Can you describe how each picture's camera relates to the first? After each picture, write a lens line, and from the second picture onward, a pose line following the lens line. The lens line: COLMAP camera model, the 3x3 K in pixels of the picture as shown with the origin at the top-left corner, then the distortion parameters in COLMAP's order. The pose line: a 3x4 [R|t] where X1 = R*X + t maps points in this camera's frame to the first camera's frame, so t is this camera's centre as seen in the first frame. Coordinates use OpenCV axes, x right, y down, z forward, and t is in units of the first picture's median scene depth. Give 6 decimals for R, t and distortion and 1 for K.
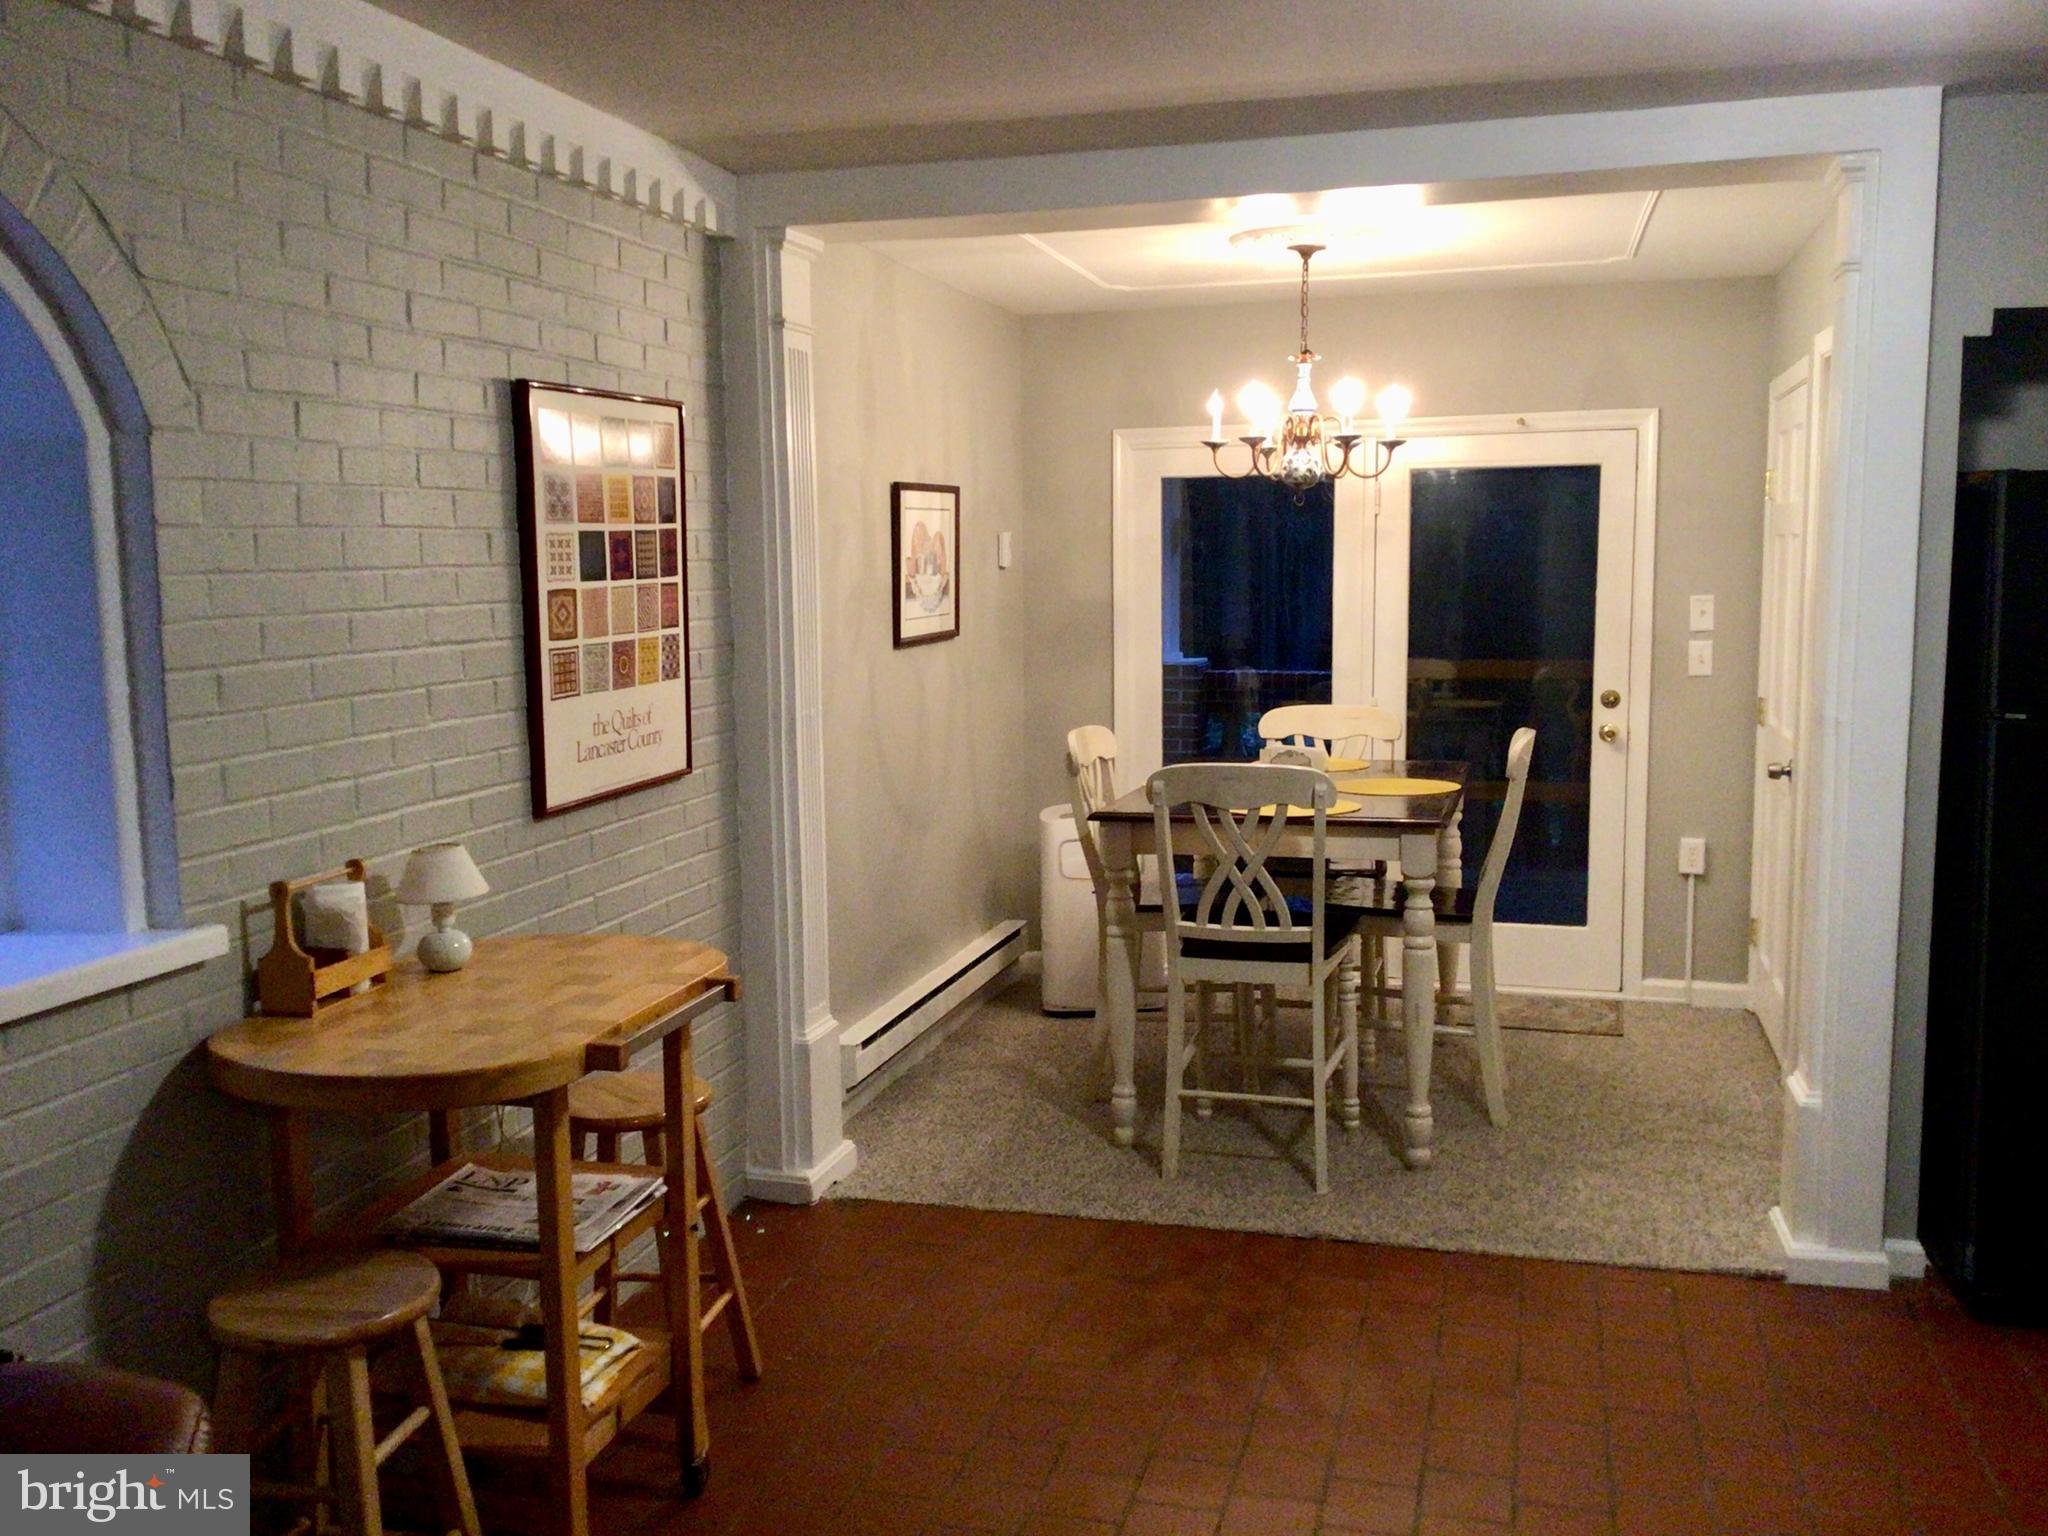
lens RADIAL K [[1832.9, 0, 1017.2], [0, 1832.9, 775.3], [0, 0, 1]] dist [0.112585, -0.199327]
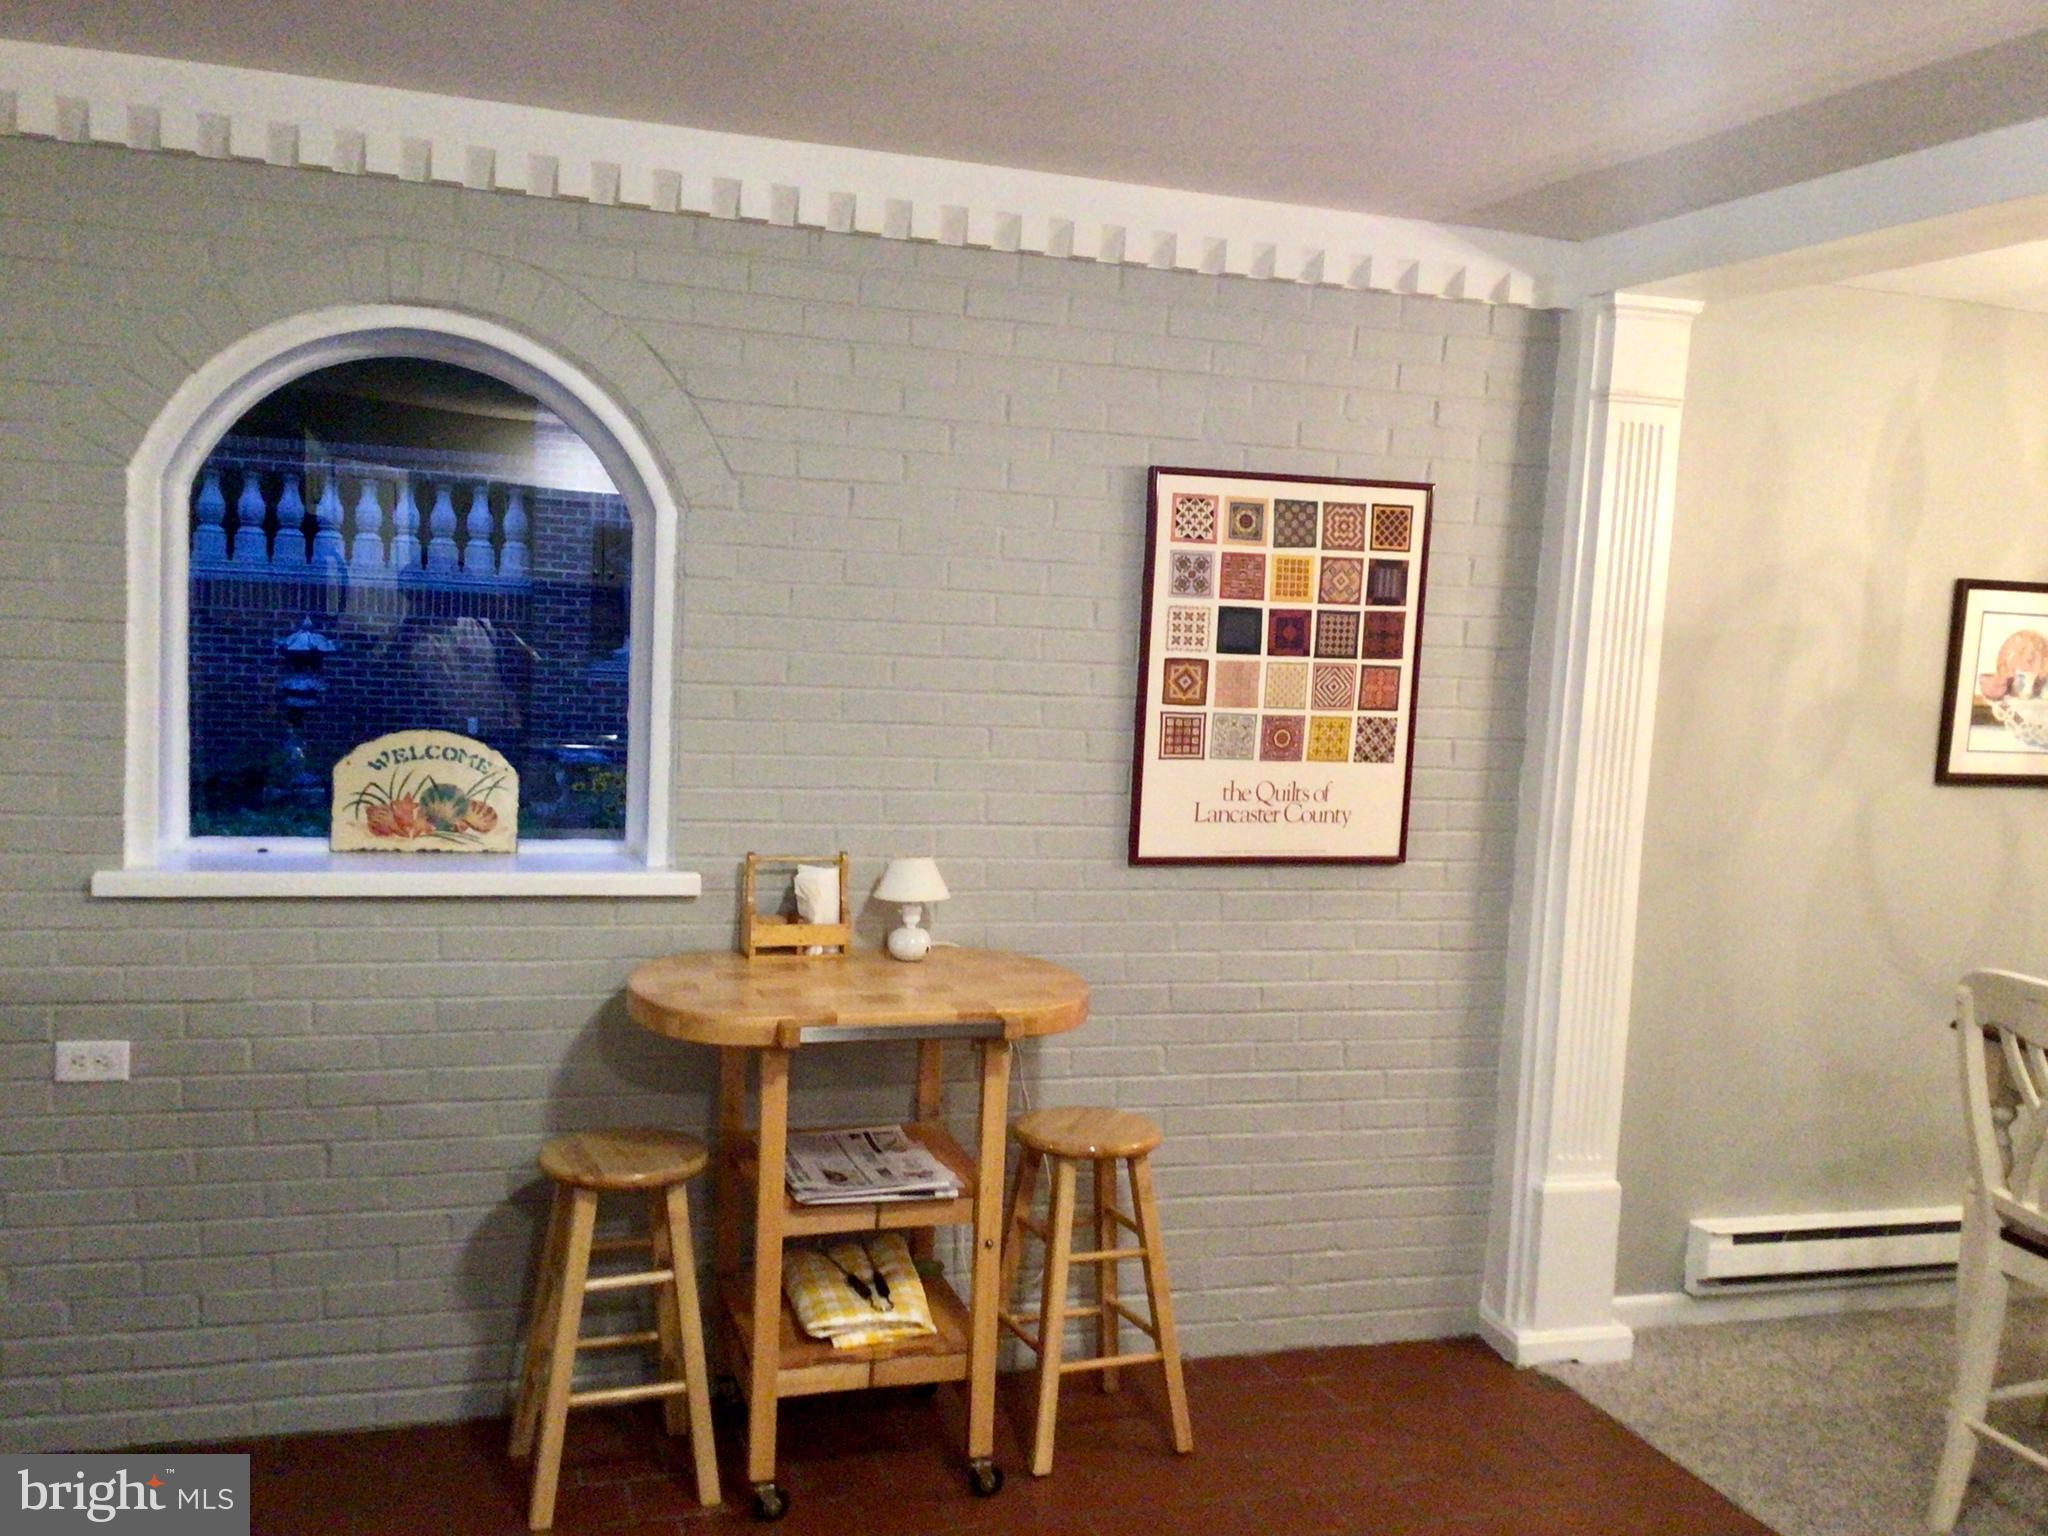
lens RADIAL K [[1832.9, 0, 1026.4], [0, 1832.9, 772.9], [0, 0, 1]] dist [0.112585, -0.199327]
pose [[0.542603, 0.116452, -0.831878, 0.567857], [-0.162236, 0.986225, 0.032239, -0.051361], [0.824173, 0.117467, 0.554022, 0.319826]]
